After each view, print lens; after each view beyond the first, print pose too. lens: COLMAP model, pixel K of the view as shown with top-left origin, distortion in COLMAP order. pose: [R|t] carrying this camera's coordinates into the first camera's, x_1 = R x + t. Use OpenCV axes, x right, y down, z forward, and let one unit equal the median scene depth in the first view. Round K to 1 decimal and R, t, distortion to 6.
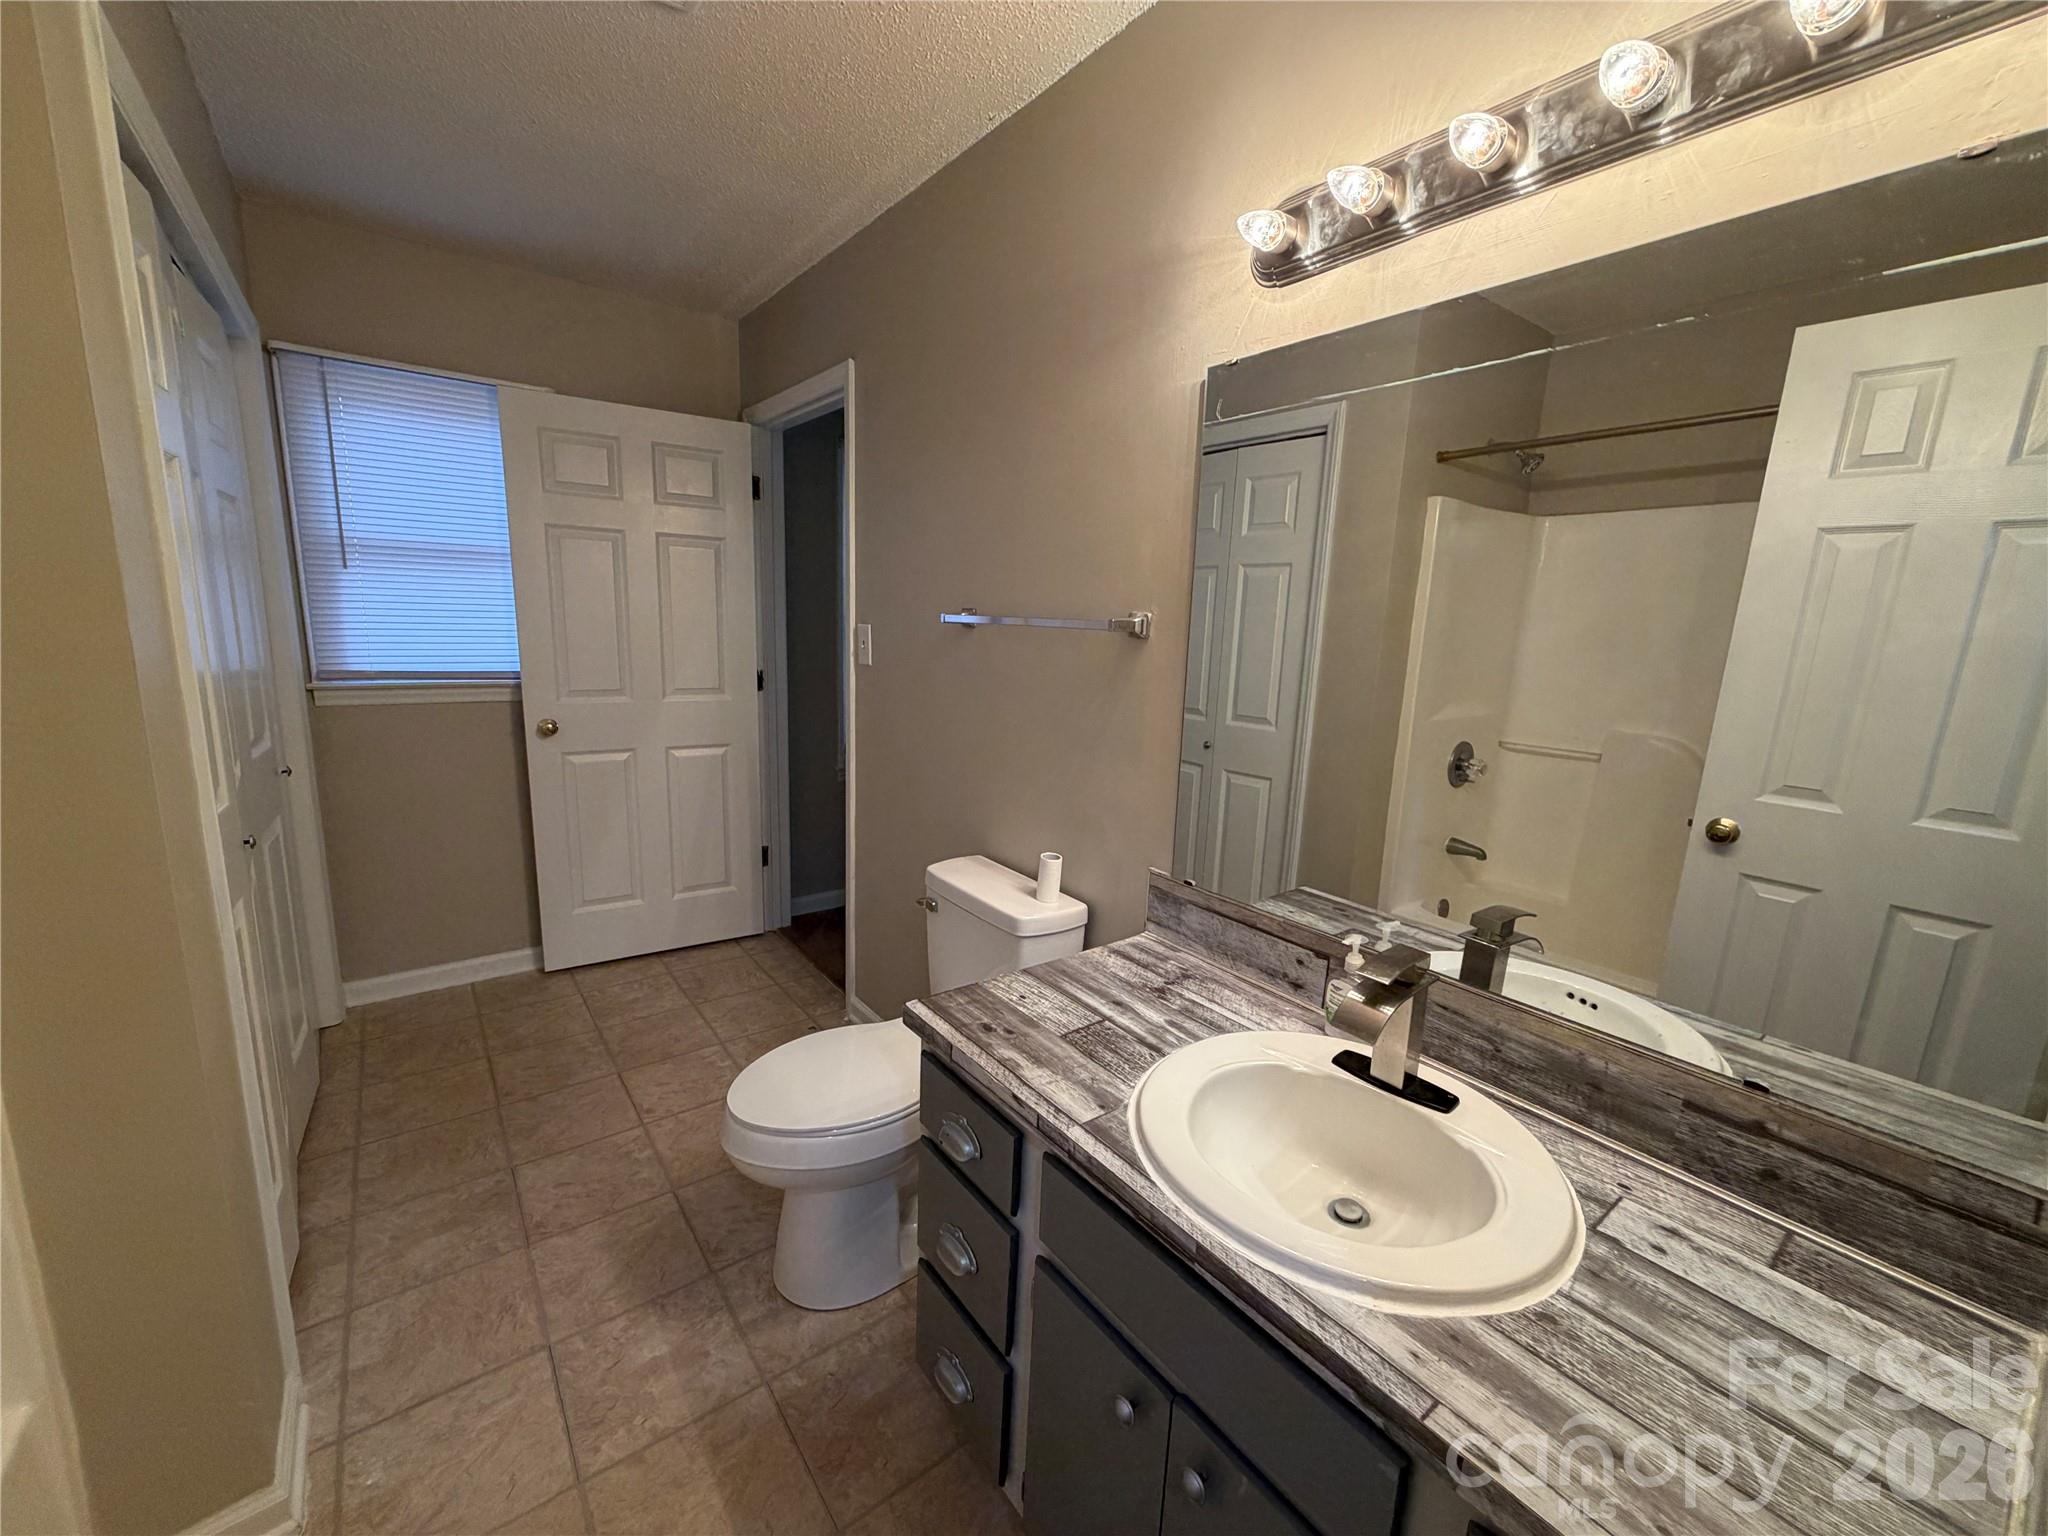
lens RADIAL K [[815.0, 0, 1030.9], [0, 815.0, 783.8], [0, 0, 1]] dist [0.000121, 0.000667]
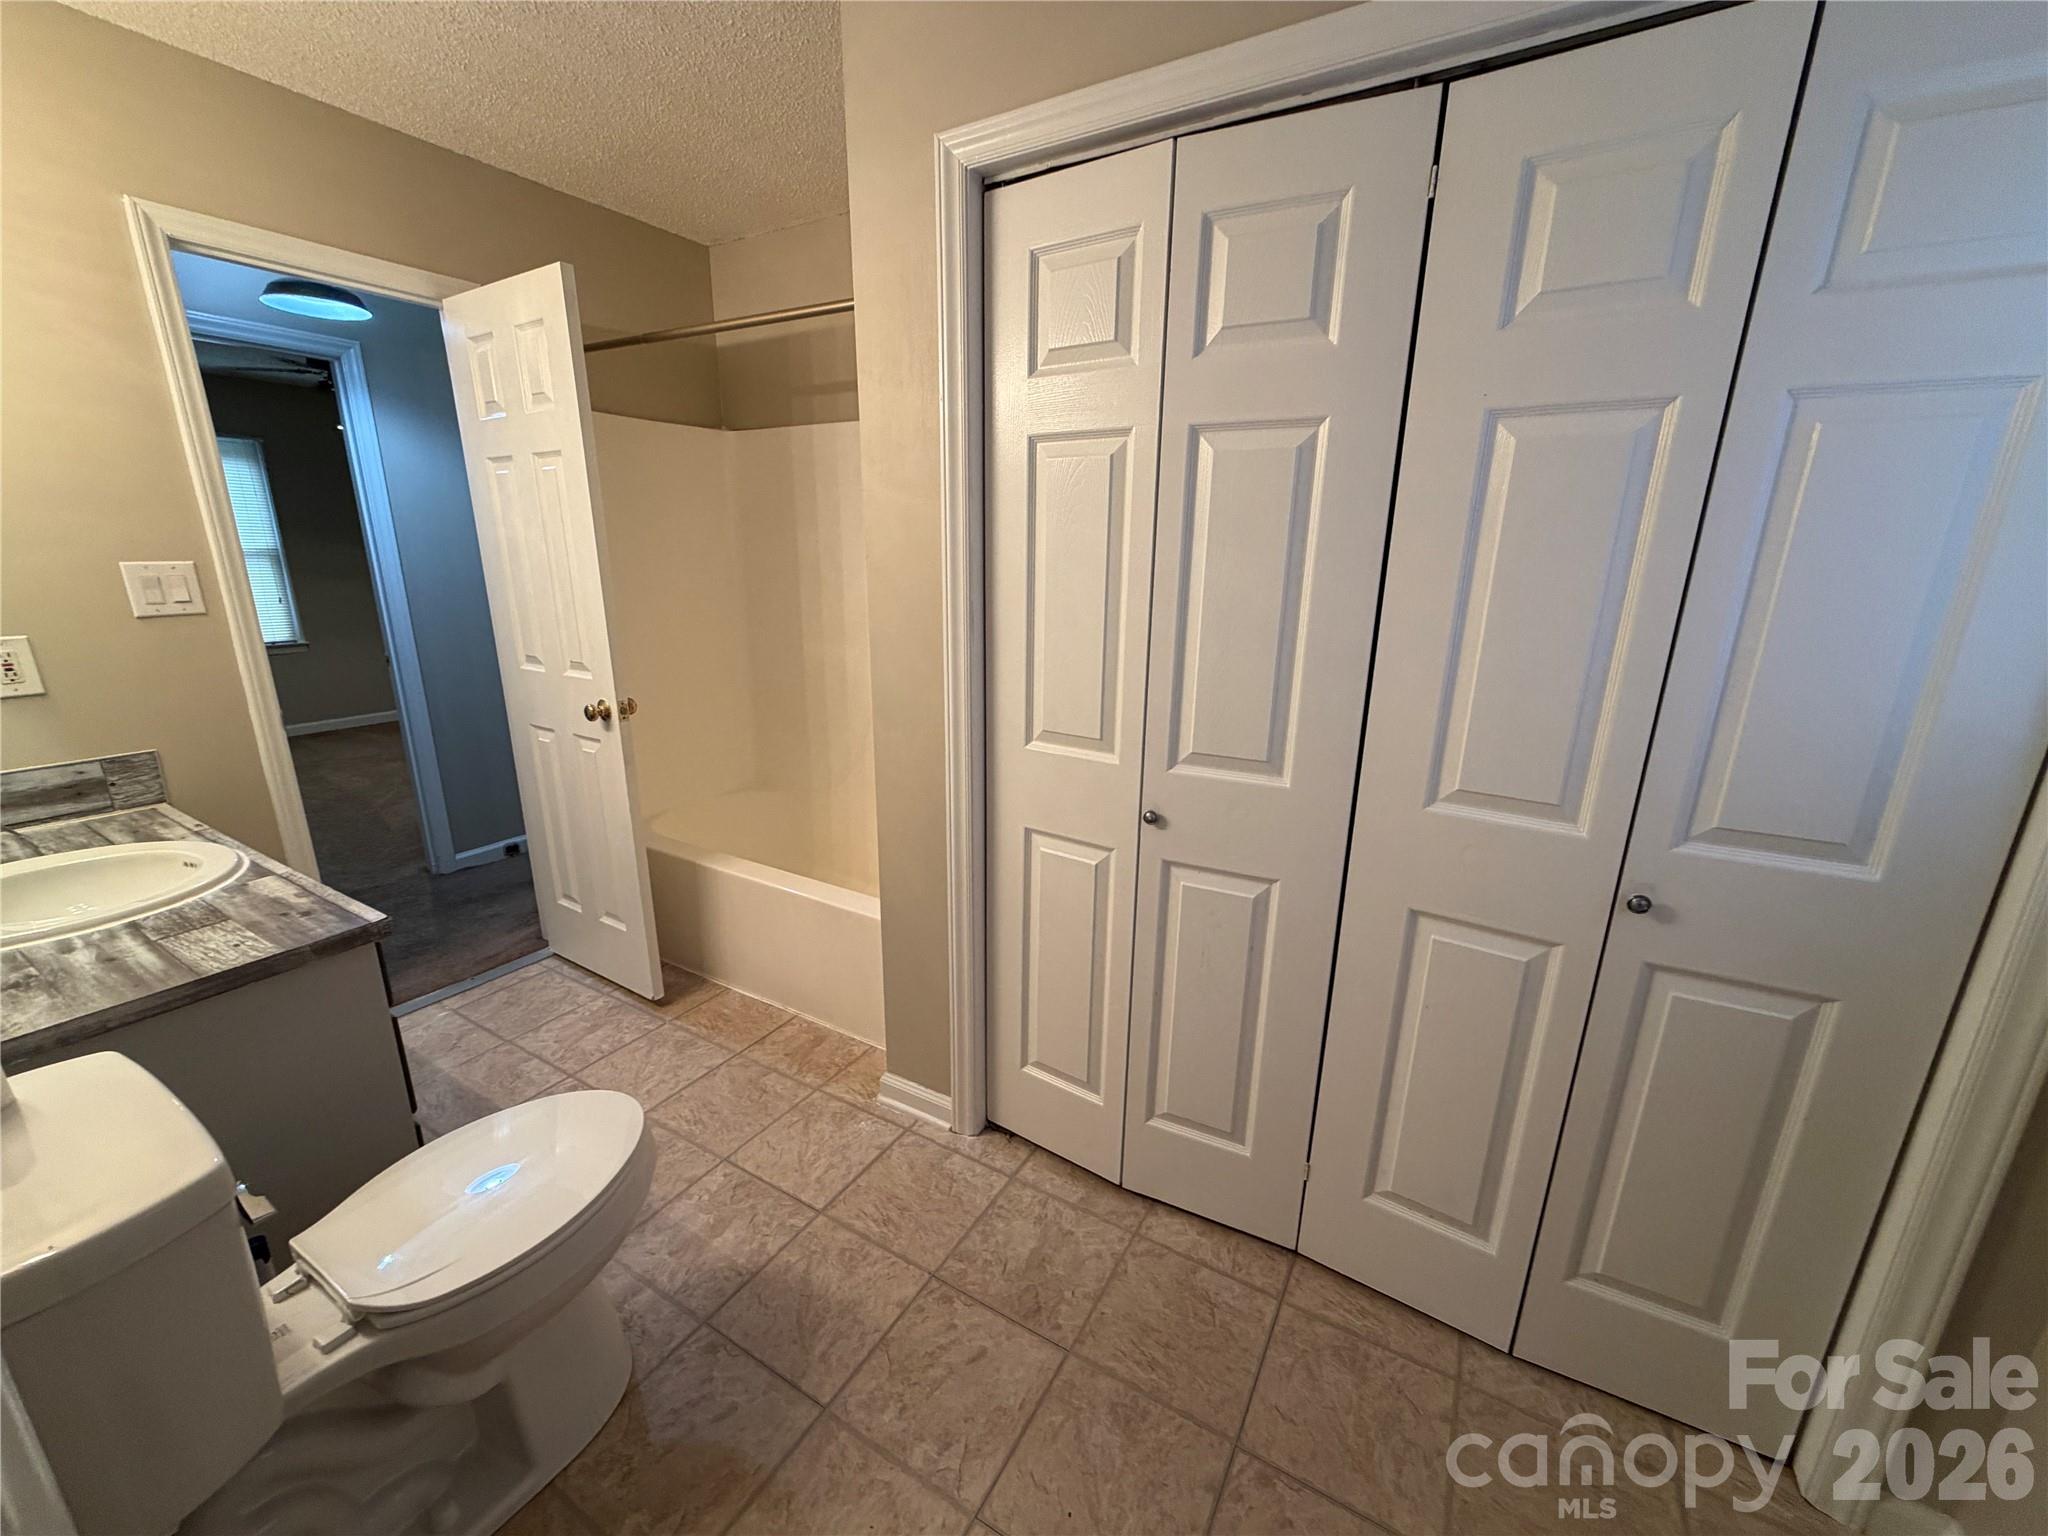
lens RADIAL K [[815.0, 0, 1026.9], [0, 815.0, 770.2], [0, 0, 1]] dist [0.000121, 0.000667]
pose [[-0.928409, 0.047488, -0.368514, -0.562283], [-0.122589, 0.897116, 0.424446, -0.475797], [0.350756, 0.439235, -0.827069, 2.144982]]
